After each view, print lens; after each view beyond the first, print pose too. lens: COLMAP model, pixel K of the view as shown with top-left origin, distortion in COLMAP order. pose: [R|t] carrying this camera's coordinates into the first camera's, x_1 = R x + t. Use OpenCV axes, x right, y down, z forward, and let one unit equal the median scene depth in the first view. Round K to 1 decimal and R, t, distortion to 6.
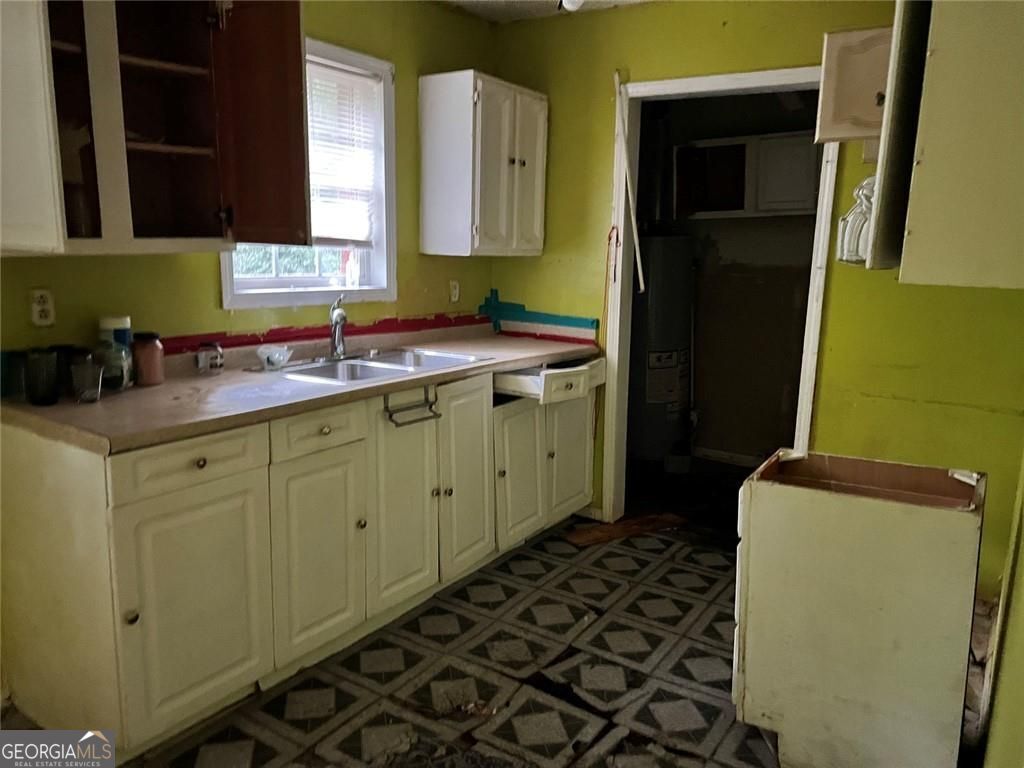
lens RADIAL K [[765.9, 0, 504.9], [0, 765.9, 391.0], [0, 0, 1]] dist [0.041149, -0.021796]
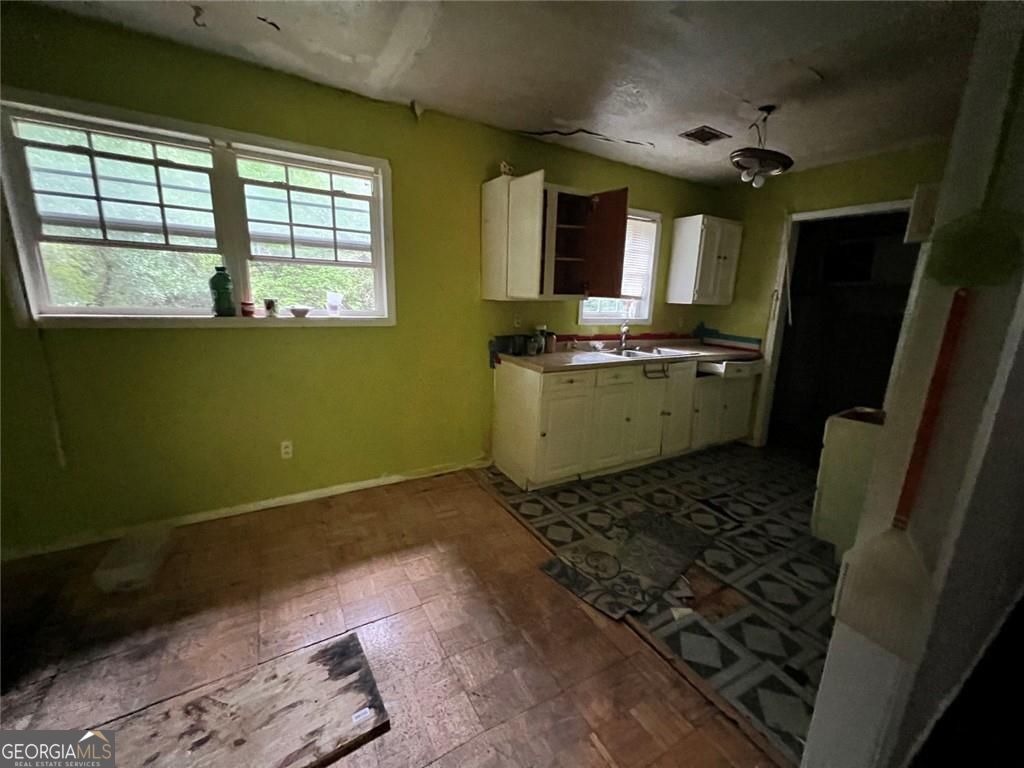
lens RADIAL K [[408.3, 0, 512.0], [0, 408.3, 387.7], [0, 0, 1]] dist [-0.000688, -0.000375]
pose [[0.902473, 0.099038, -0.419207, 0.001847], [-0.090696, 0.995081, 0.039838, 0.060997], [0.421091, 0.002068, 0.907016, -0.256392]]
